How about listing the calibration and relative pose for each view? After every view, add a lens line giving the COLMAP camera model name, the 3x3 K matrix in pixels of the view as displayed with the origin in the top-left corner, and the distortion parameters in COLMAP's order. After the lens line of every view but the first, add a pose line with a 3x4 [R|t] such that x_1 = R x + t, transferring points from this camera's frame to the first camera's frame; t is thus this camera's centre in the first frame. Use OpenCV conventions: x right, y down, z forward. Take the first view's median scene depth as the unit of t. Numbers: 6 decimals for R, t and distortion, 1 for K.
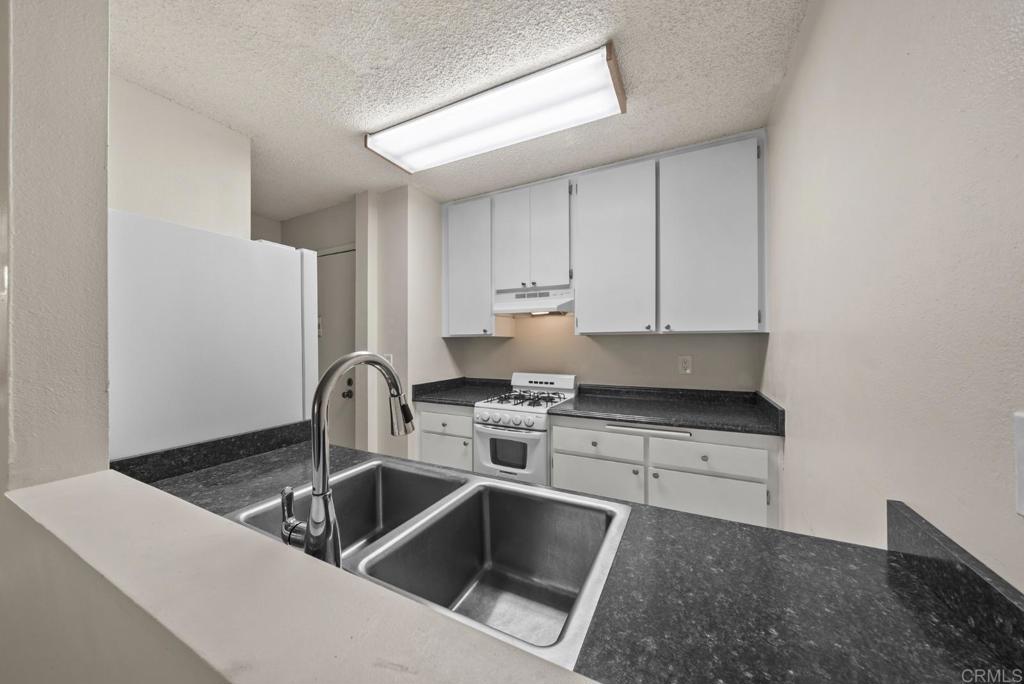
lens RADIAL K [[353.9, 0, 507.2], [0, 353.9, 339.3], [0, 0, 1]] dist [-0.002606, -0.000148]
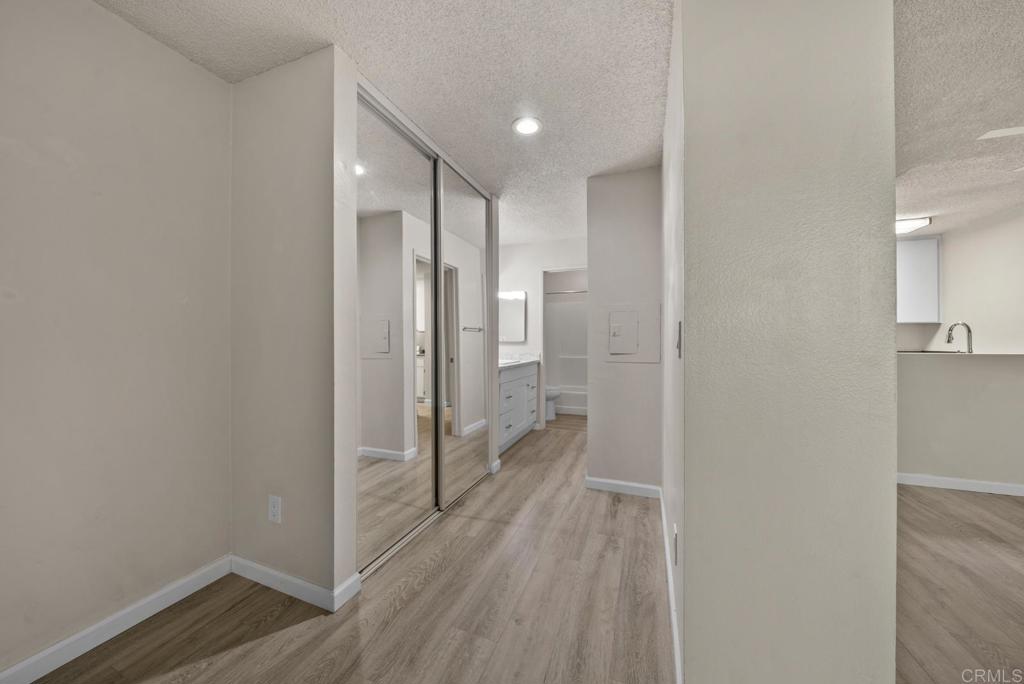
lens RADIAL K [[353.9, 0, 507.2], [0, 353.9, 339.3], [0, 0, 1]] dist [-0.002606, -0.000148]
pose [[0.994514, 0.007048, 0.104365, -2.104082], [-0.006616, 0.999968, -0.004479, 0.104771], [-0.104394, 0.003764, 0.994529, -0.900217]]
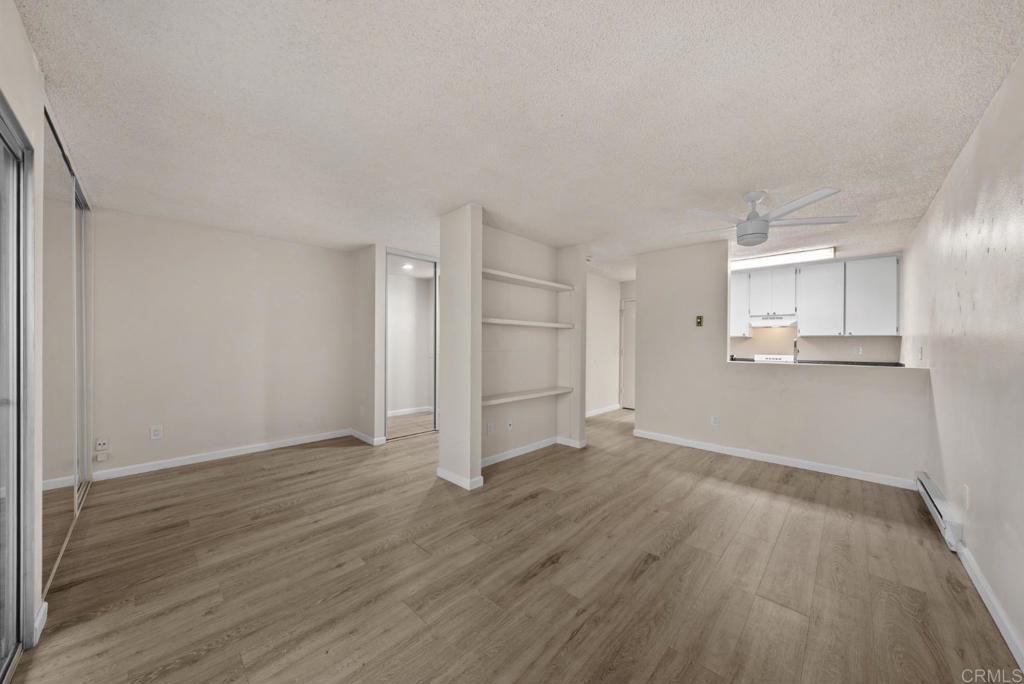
lens RADIAL K [[352.7, 0, 509.9], [0, 352.7, 342.3], [0, 0, 1]] dist [-0.008641, -0.000208]
pose [[0.958319, 0.012510, -0.285425, -1.048086], [-0.012489, 0.999920, 0.001894, 0.048388], [0.285426, 0.001750, 0.958399, -1.873655]]
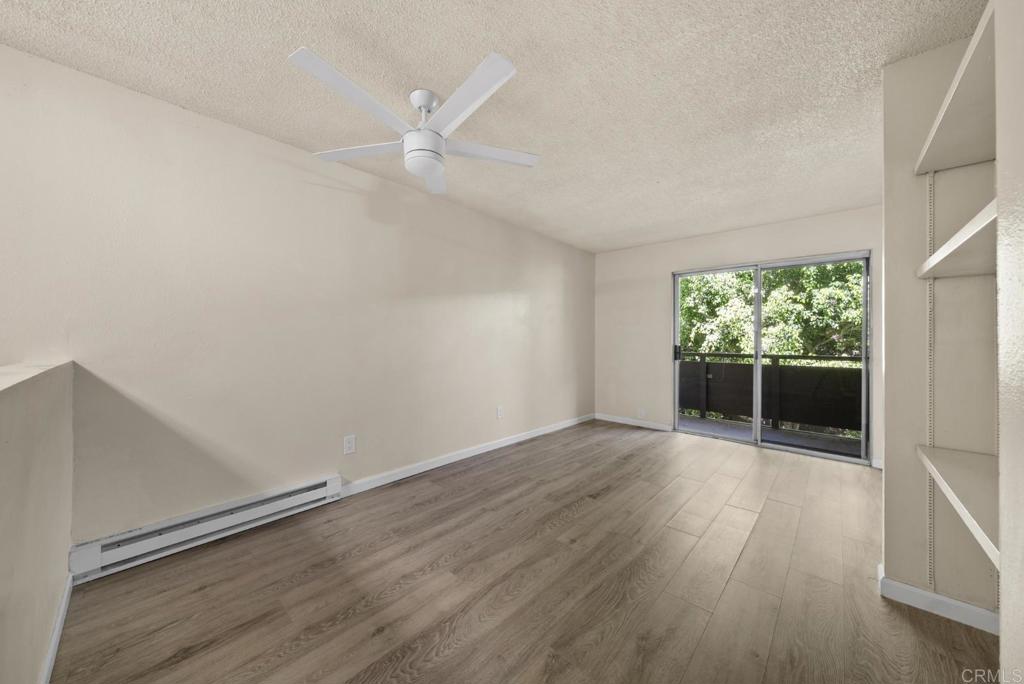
lens RADIAL K [[352.7, 0, 509.9], [0, 352.7, 342.3], [0, 0, 1]] dist [-0.008641, -0.000208]
pose [[-0.962566, 0.000315, 0.271048, -0.994252], [0.002547, 0.999966, 0.007885, 0.088899], [-0.271036, 0.008280, -0.962534, 0.479420]]
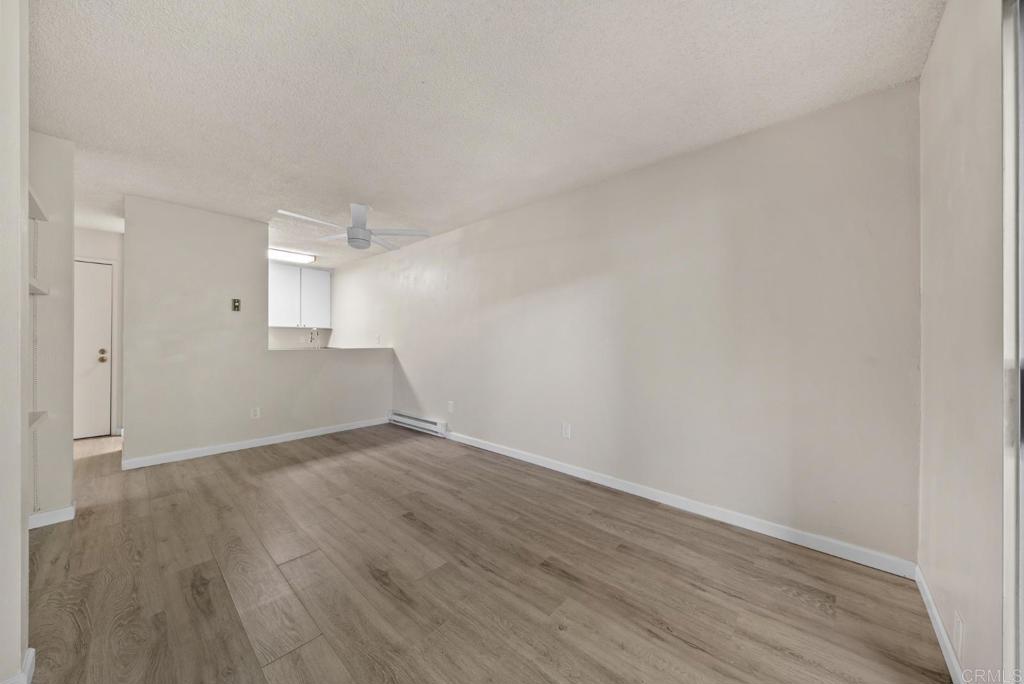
lens RADIAL K [[352.7, 0, 509.9], [0, 352.7, 342.3], [0, 0, 1]] dist [-0.008641, -0.000208]
pose [[0.254608, 0.005004, 0.967031, -1.939069], [-0.005291, 0.999979, -0.003781, 0.104835], [-0.967030, -0.004154, 0.254629, -1.404228]]
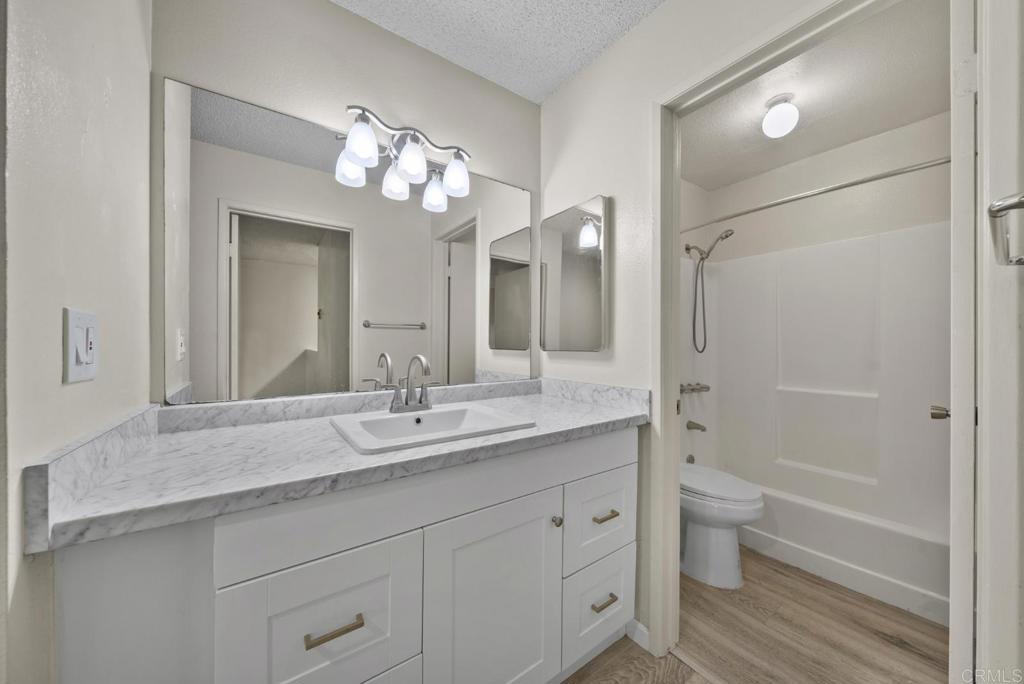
lens RADIAL K [[353.9, 0, 507.2], [0, 353.9, 339.3], [0, 0, 1]] dist [-0.002606, -0.000148]
pose [[0.891261, -0.002072, -0.453486, -1.609341], [-0.006083, 0.999845, -0.016524, 0.098102], [0.453450, 0.017486, 0.891110, 0.583524]]
